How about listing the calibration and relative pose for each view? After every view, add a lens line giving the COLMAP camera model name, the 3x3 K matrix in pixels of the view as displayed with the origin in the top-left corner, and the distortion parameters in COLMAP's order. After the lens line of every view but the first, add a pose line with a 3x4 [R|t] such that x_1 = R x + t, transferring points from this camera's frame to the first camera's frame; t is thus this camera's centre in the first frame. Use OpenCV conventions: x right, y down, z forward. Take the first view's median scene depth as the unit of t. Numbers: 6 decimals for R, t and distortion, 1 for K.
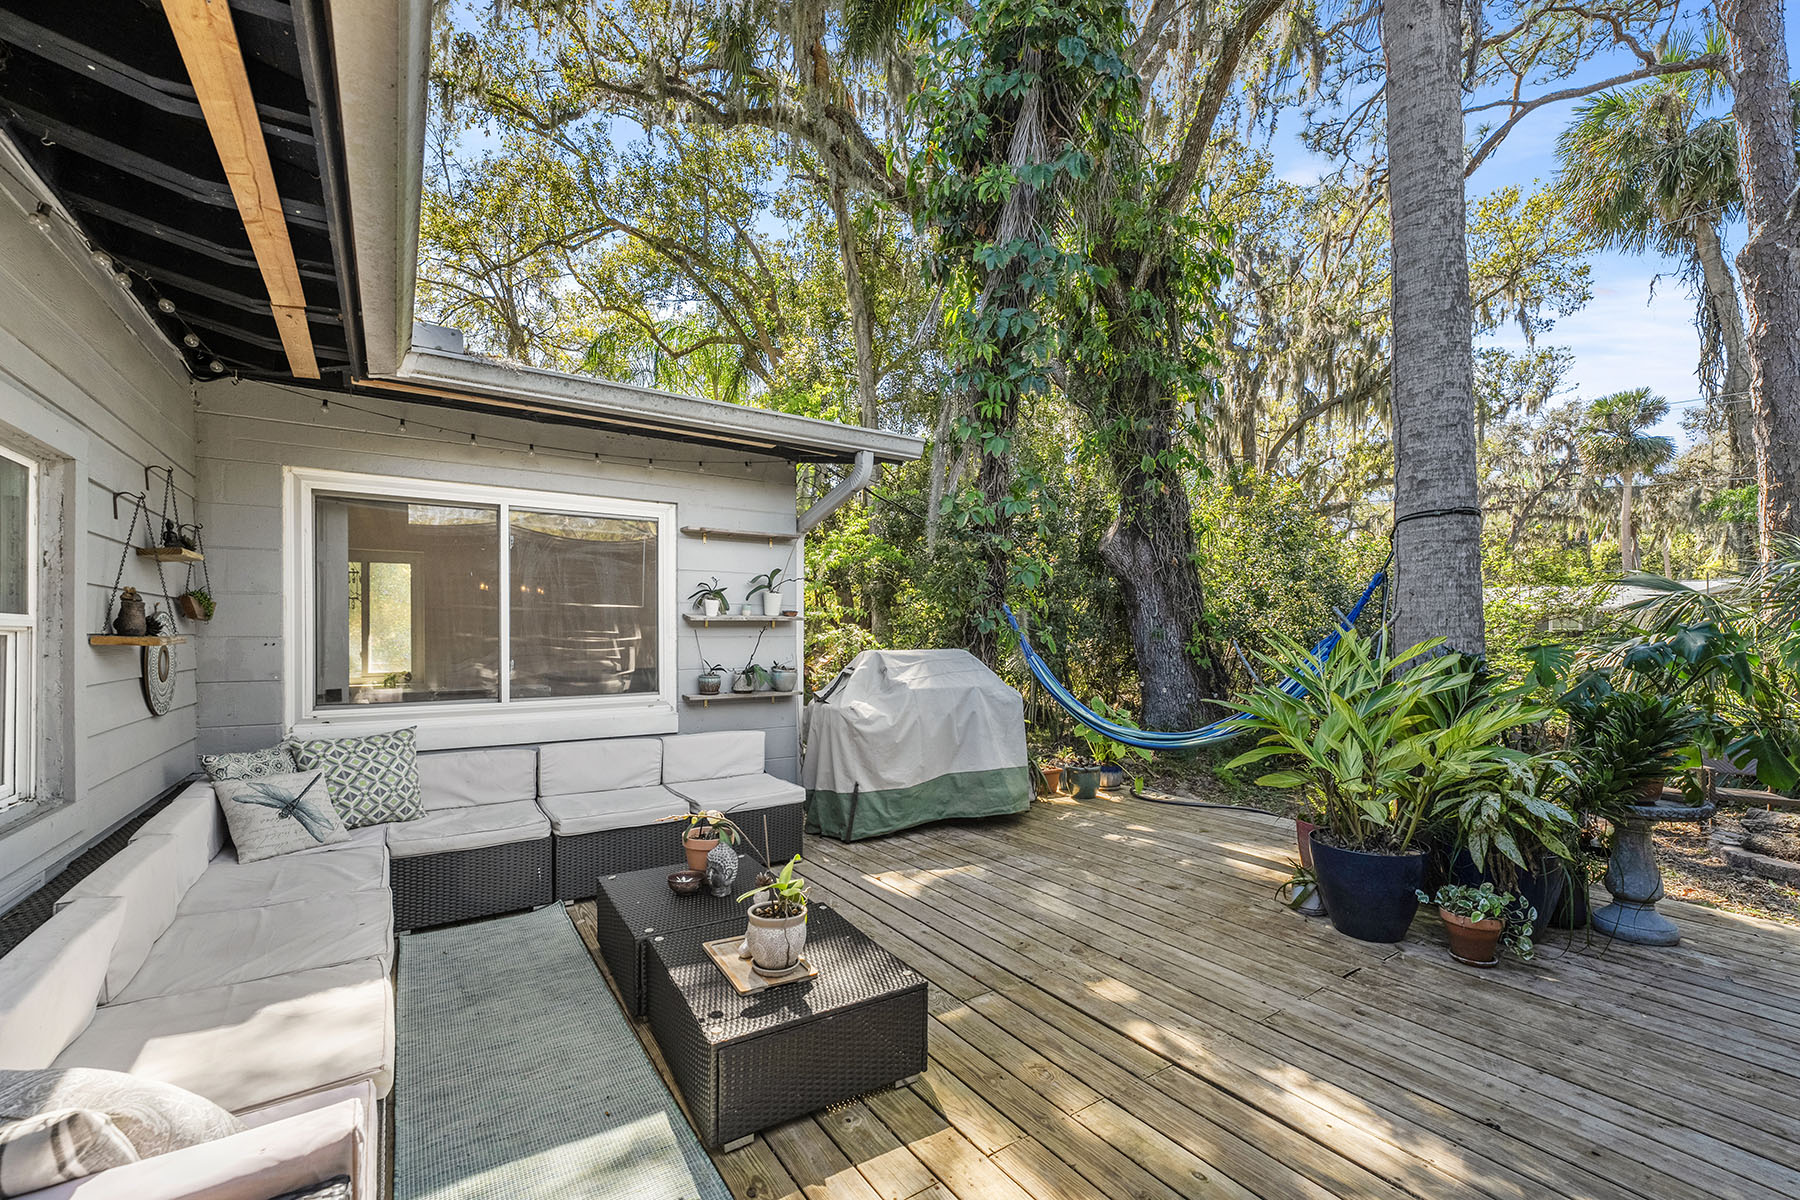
lens RADIAL K [[746.9, 0, 918.1], [0, 746.9, 633.9], [0, 0, 1]] dist [-0.011300, 0.003229]
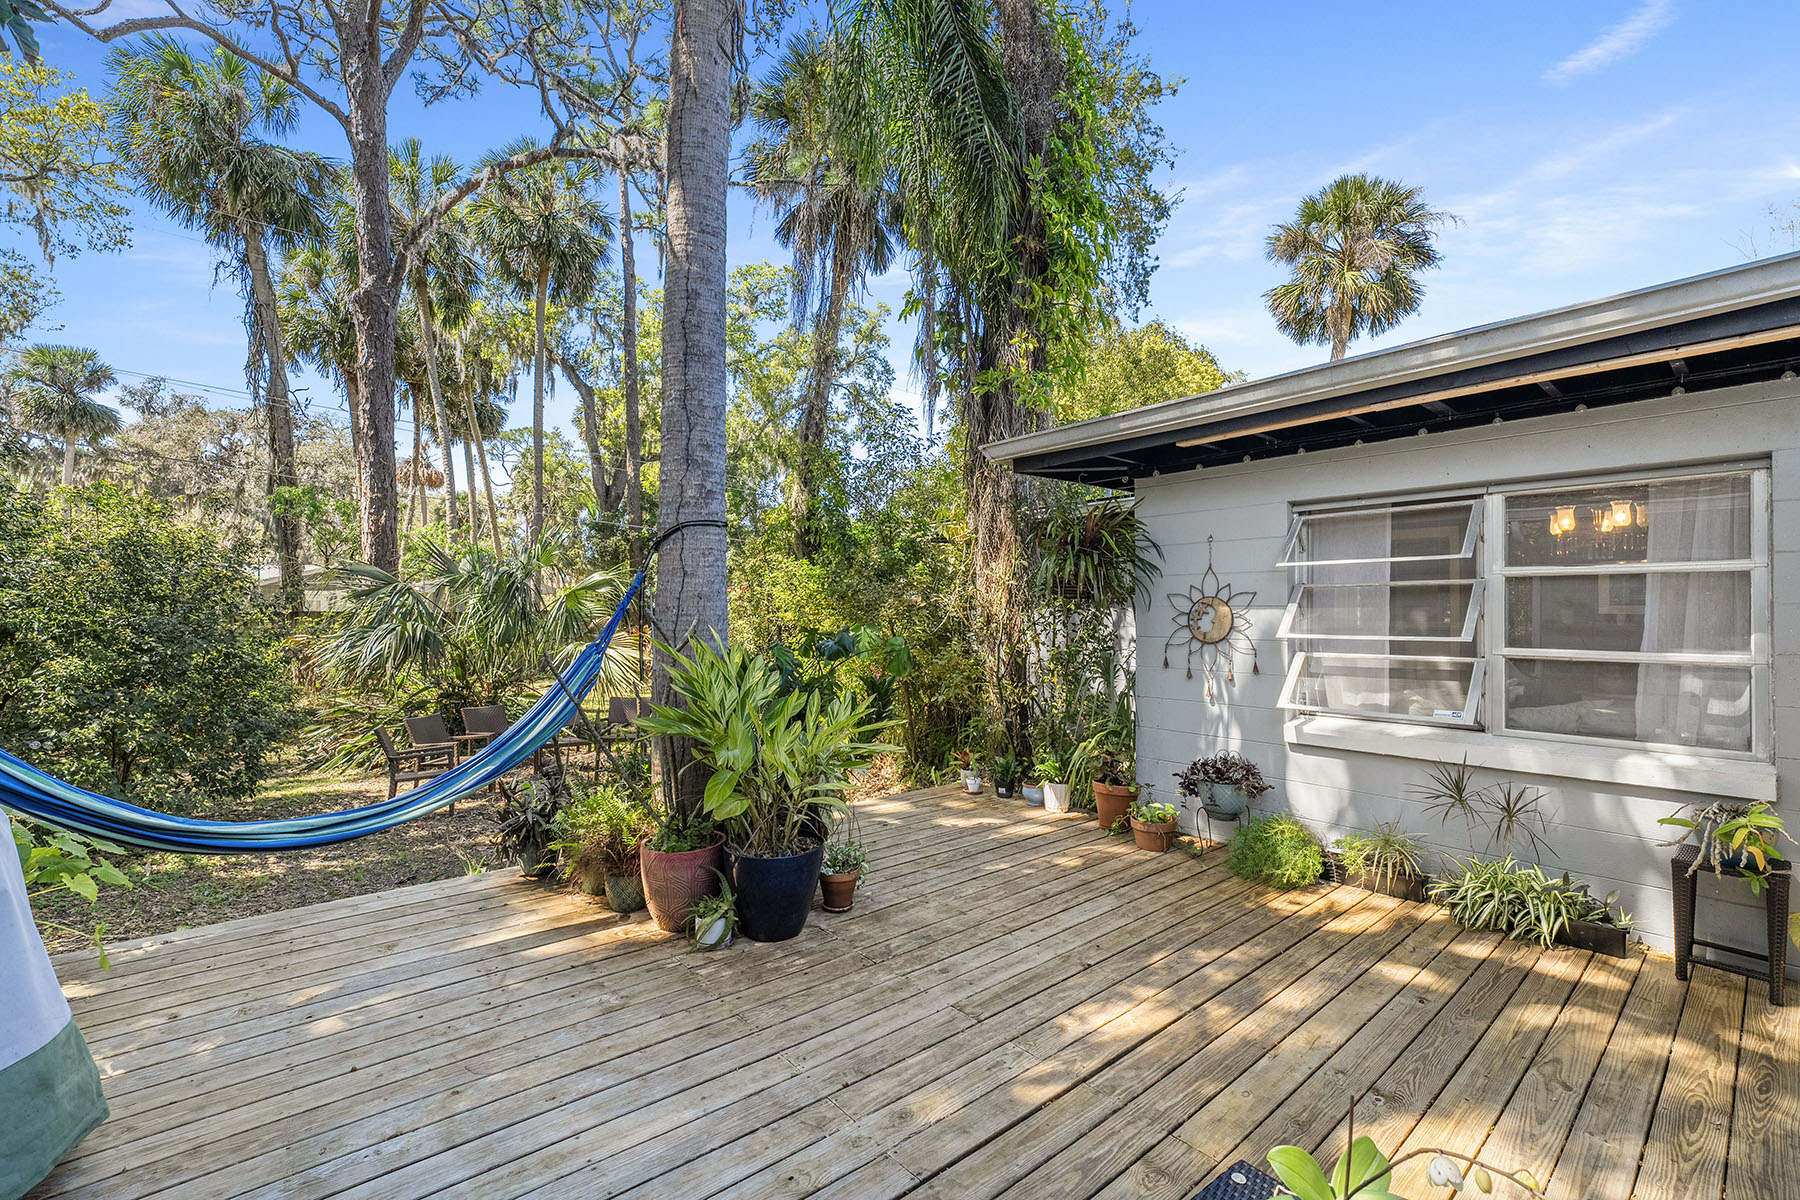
lens RADIAL K [[746.9, 0, 904.4], [0, 746.9, 600.4], [0, 0, 1]] dist [-0.011300, 0.003229]
pose [[-0.078630, 0.017880, 0.996743, -0.302534], [-0.002455, 0.999833, -0.018129, -0.024894], [-0.996901, -0.003872, -0.078573, 0.616821]]
